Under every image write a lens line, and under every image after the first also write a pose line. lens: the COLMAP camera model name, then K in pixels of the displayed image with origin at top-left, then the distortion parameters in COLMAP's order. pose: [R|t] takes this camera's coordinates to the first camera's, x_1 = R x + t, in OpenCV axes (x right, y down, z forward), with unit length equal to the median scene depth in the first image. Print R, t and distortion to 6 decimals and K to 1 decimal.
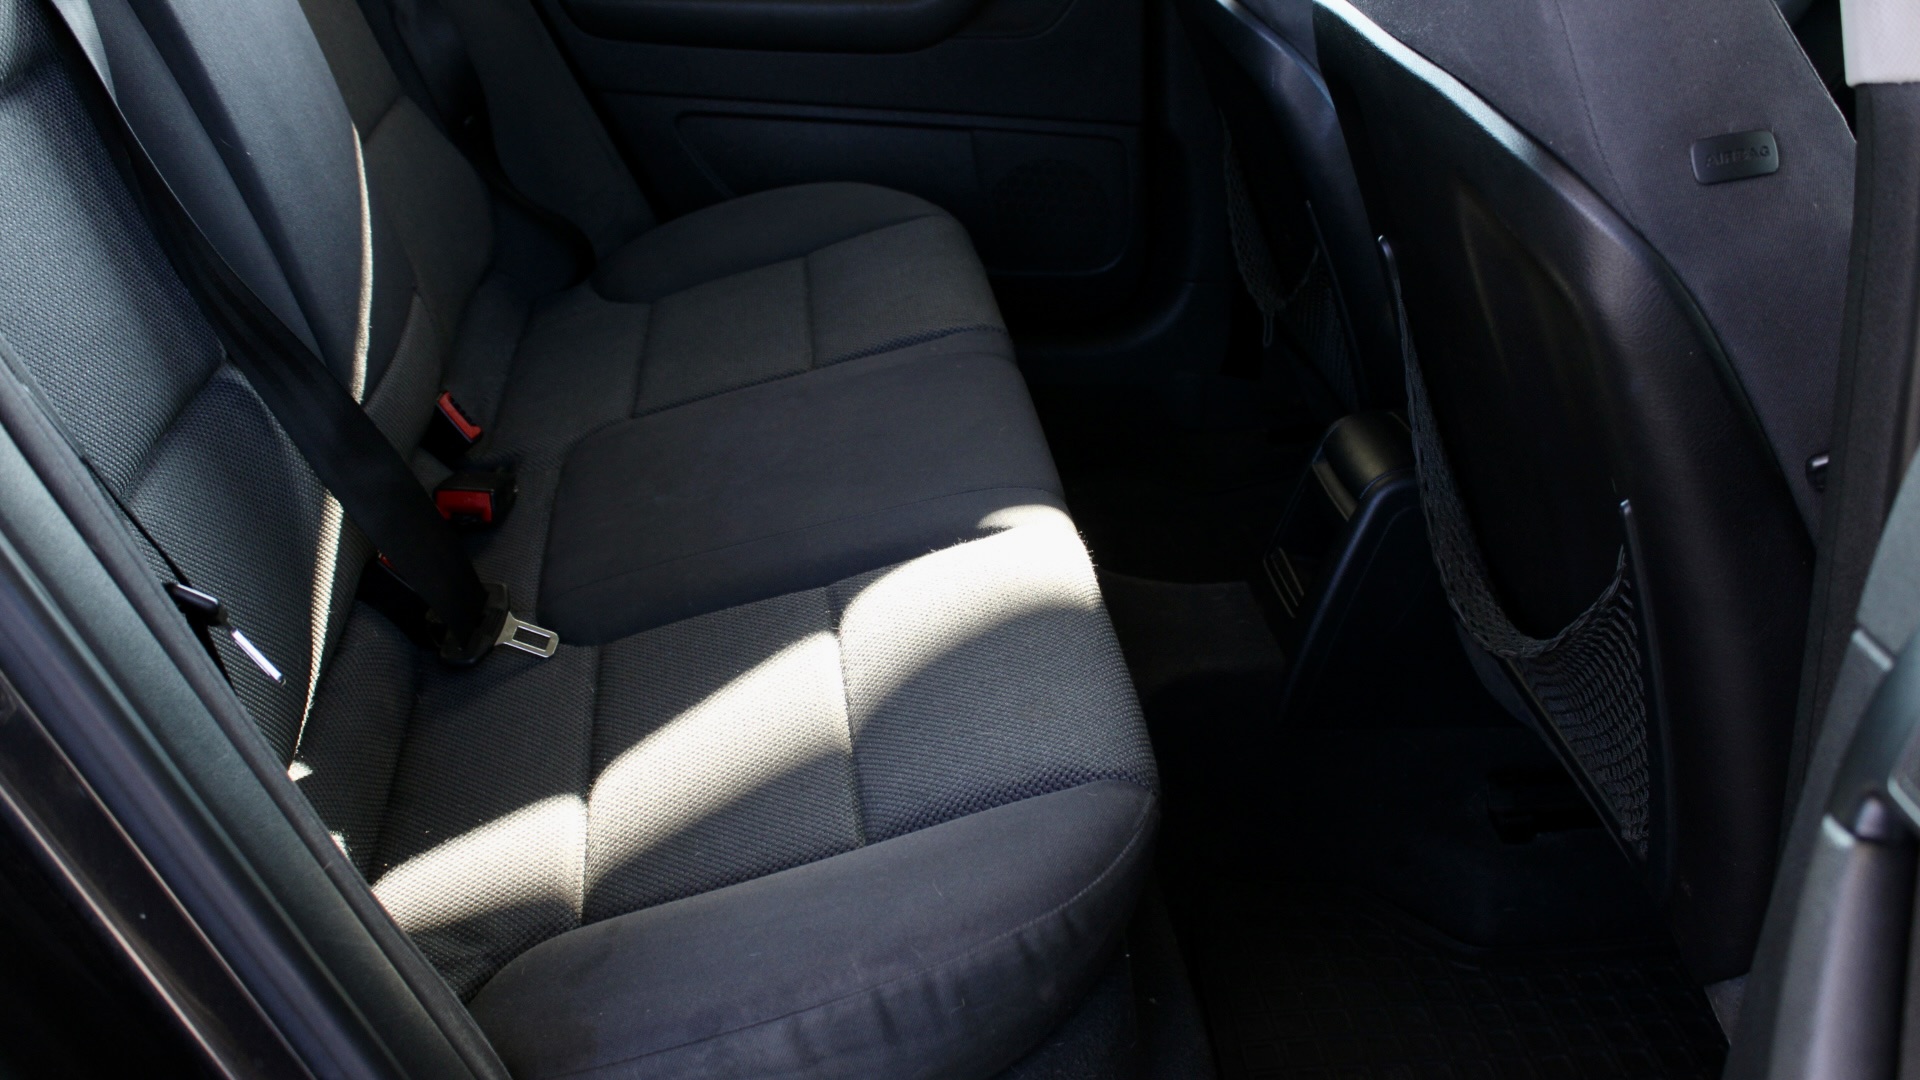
lens RADIAL K [[2008.4, 0, 960.0], [0, 2008.4, 540.0], [0, 0, 1]] dist [-0.139576, 0.214943]
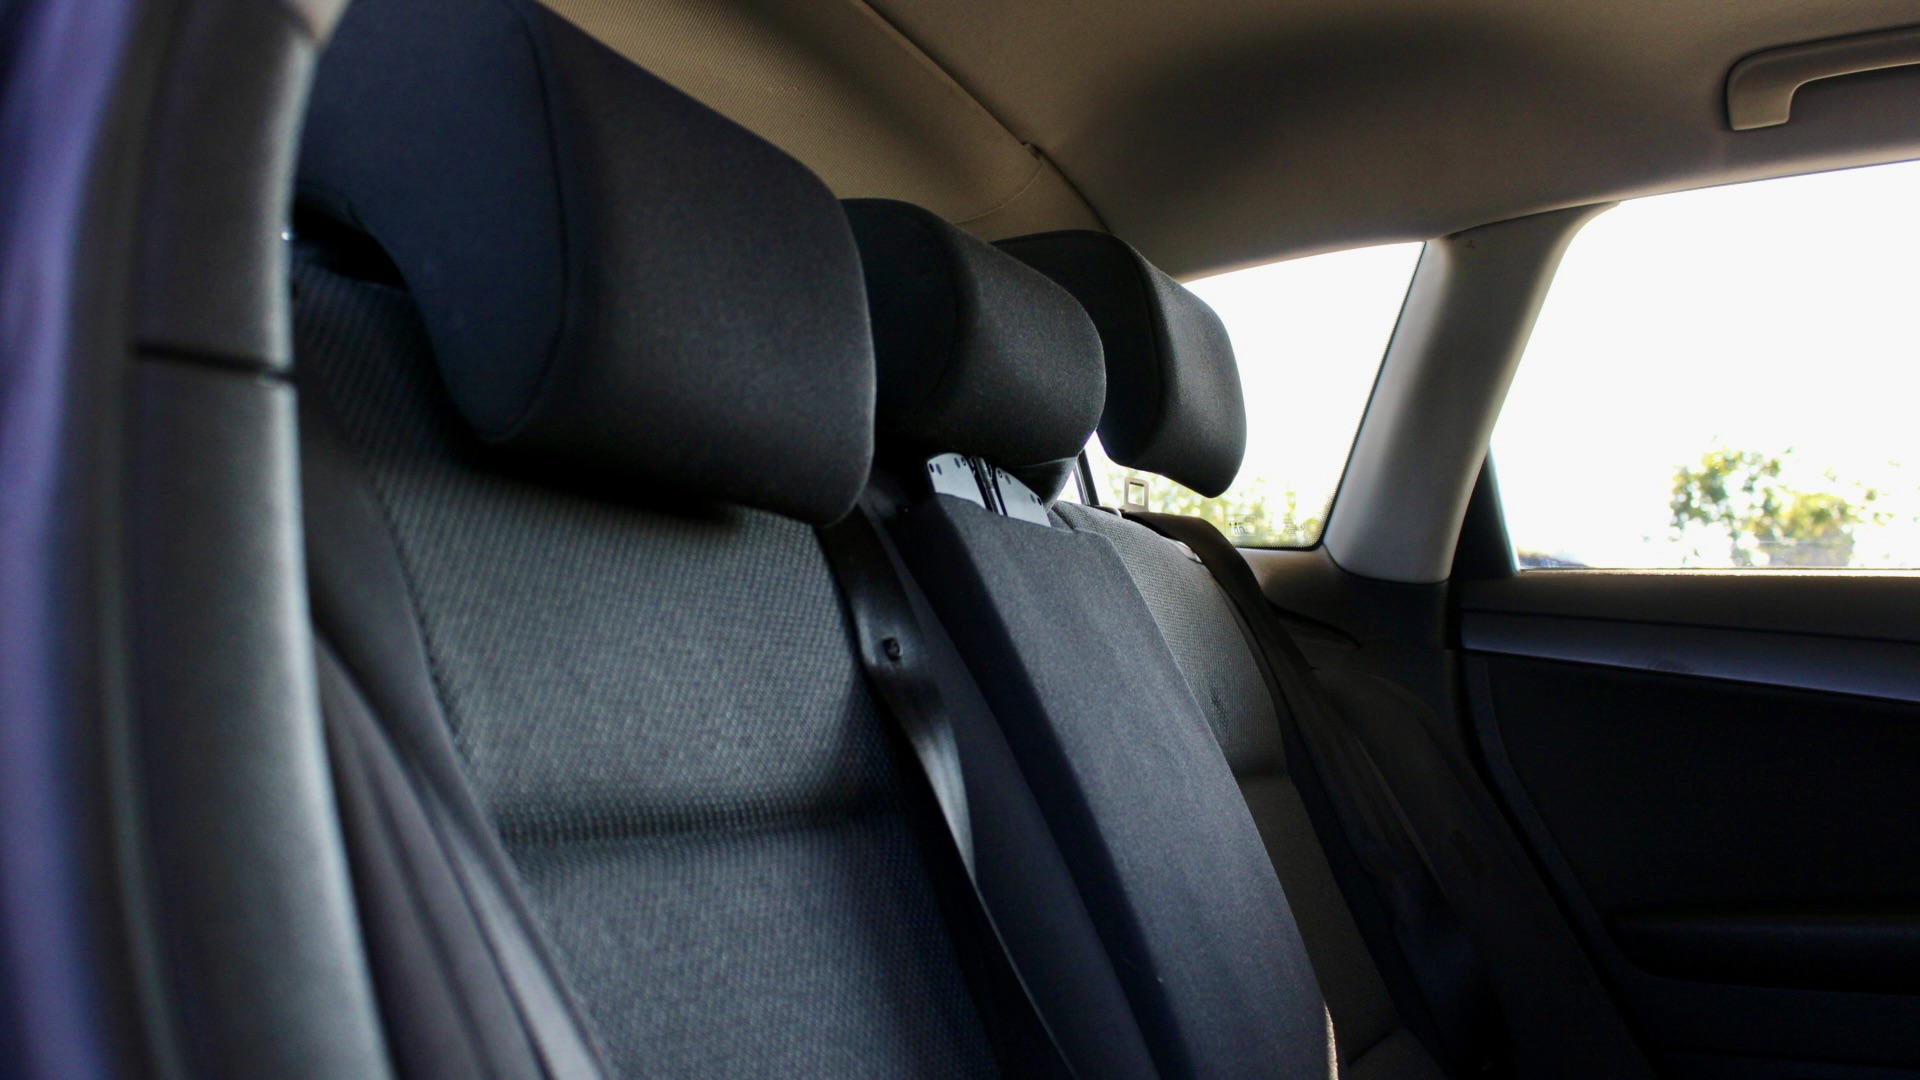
lens RADIAL K [[2008.4, 0, 960.0], [0, 2008.4, 540.0], [0, 0, 1]] dist [-0.139576, 0.214943]
pose [[0.886927, -0.114557, -0.447479, -0.102293], [-0.146359, 0.849144, -0.507478, 0.024957], [0.438109, 0.515588, 0.736362, 0.391299]]
